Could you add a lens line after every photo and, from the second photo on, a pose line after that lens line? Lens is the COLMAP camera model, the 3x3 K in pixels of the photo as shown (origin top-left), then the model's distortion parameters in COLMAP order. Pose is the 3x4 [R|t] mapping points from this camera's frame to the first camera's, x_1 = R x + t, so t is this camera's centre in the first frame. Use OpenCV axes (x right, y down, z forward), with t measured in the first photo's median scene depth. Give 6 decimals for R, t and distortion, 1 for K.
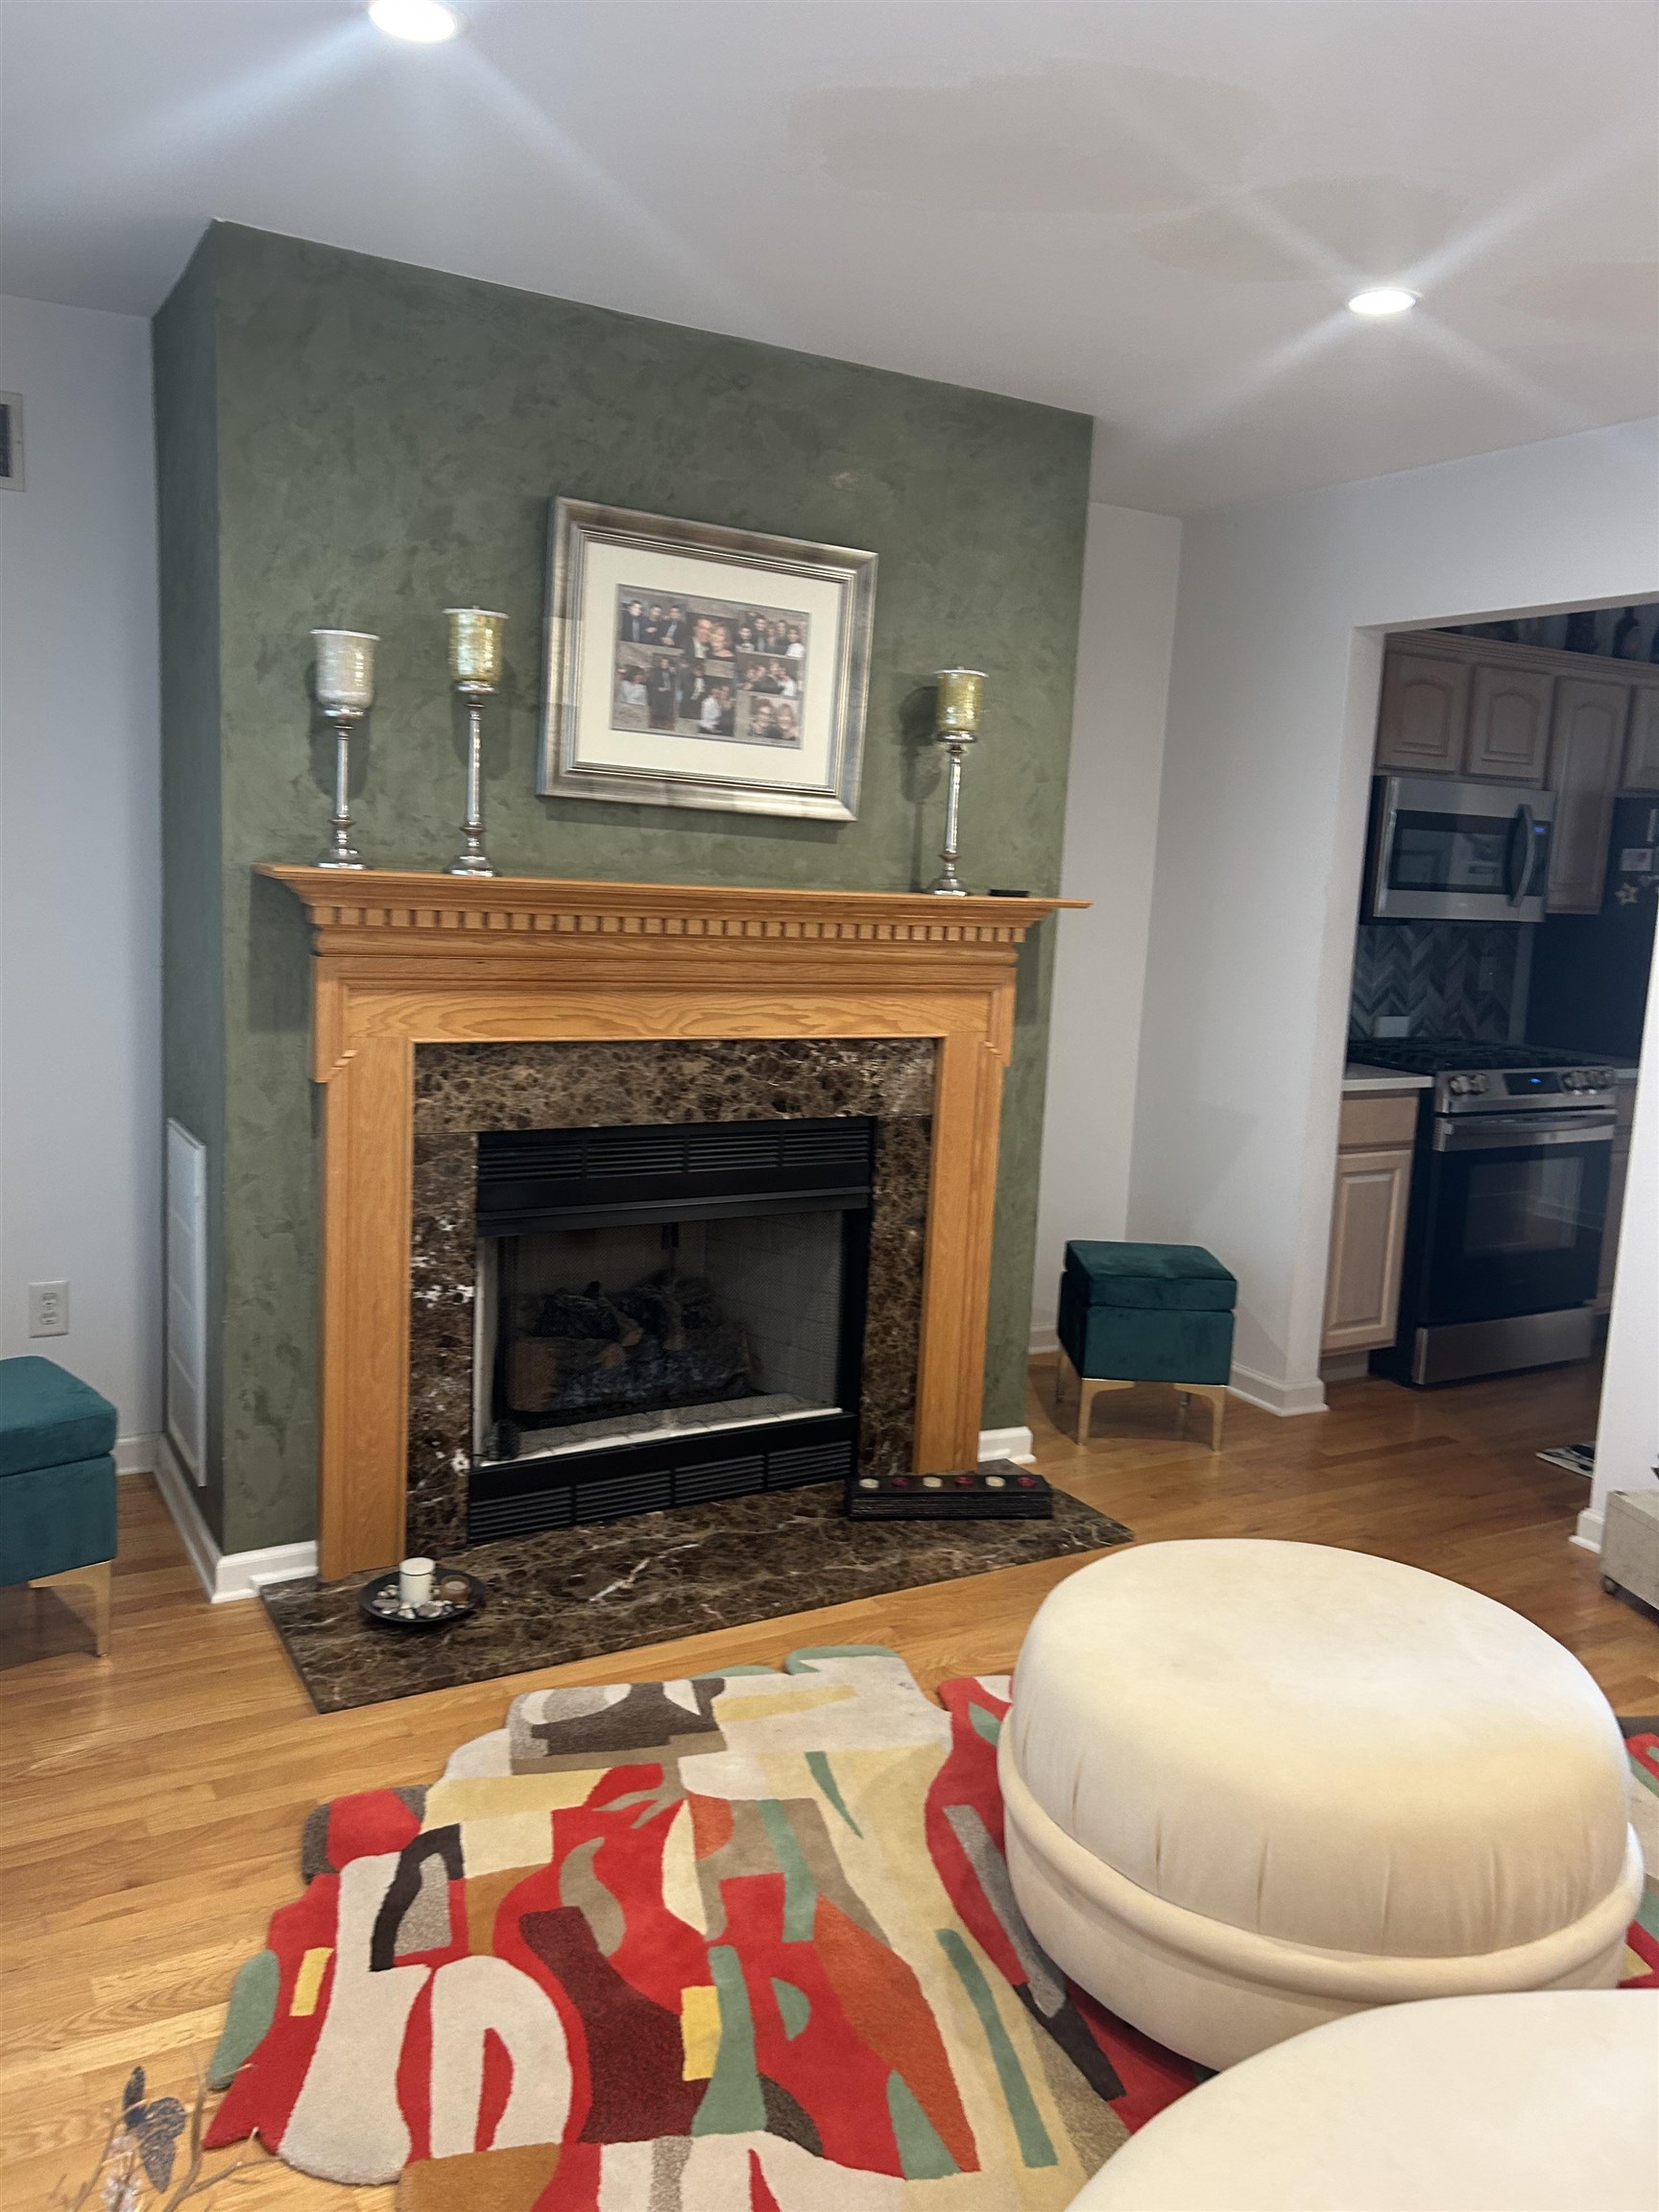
lens RADIAL K [[1683.1, 0, 839.7], [0, 1683.1, 1099.1], [0, 0, 1]] dist [0.057921, -0.067056]
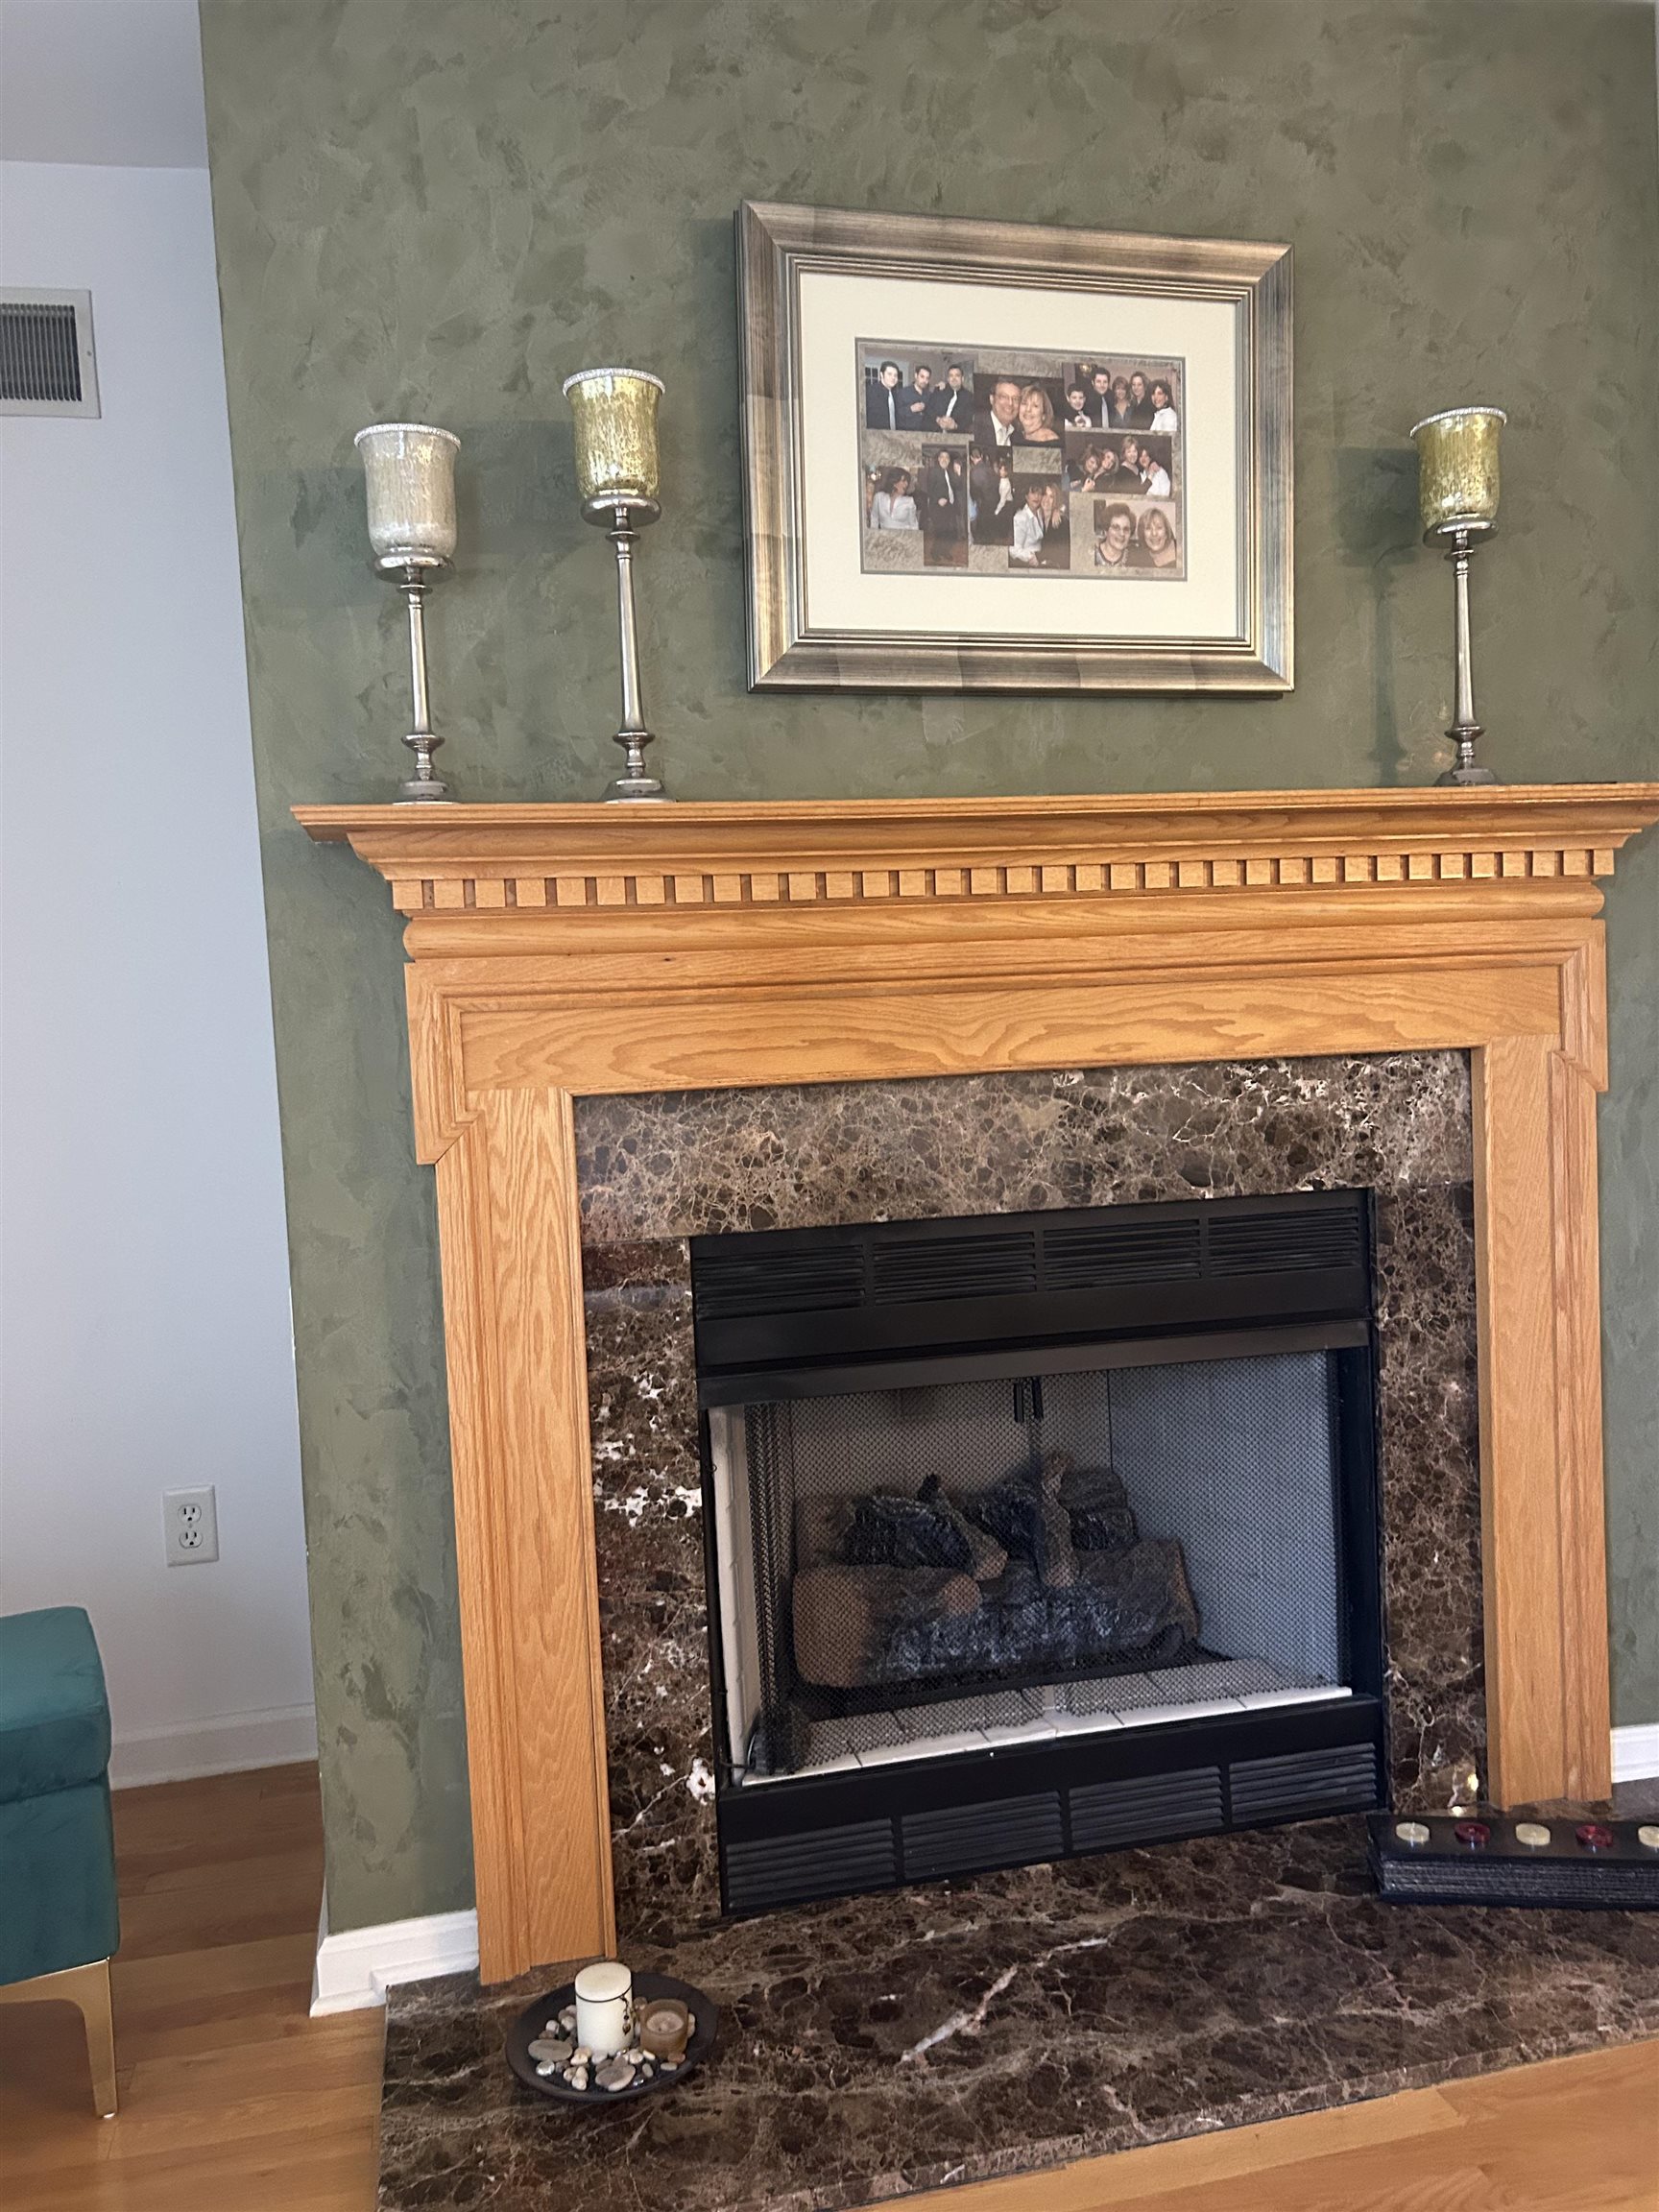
lens RADIAL K [[1683.1, 0, 802.4], [0, 1683.1, 1120.9], [0, 0, 1]] dist [0.057921, -0.067056]
pose [[0.950791, -0.077958, -0.299865, 0.013552], [0.050430, 0.993860, -0.098481, 0.038356], [0.305701, 0.078513, 0.948885, 0.401905]]
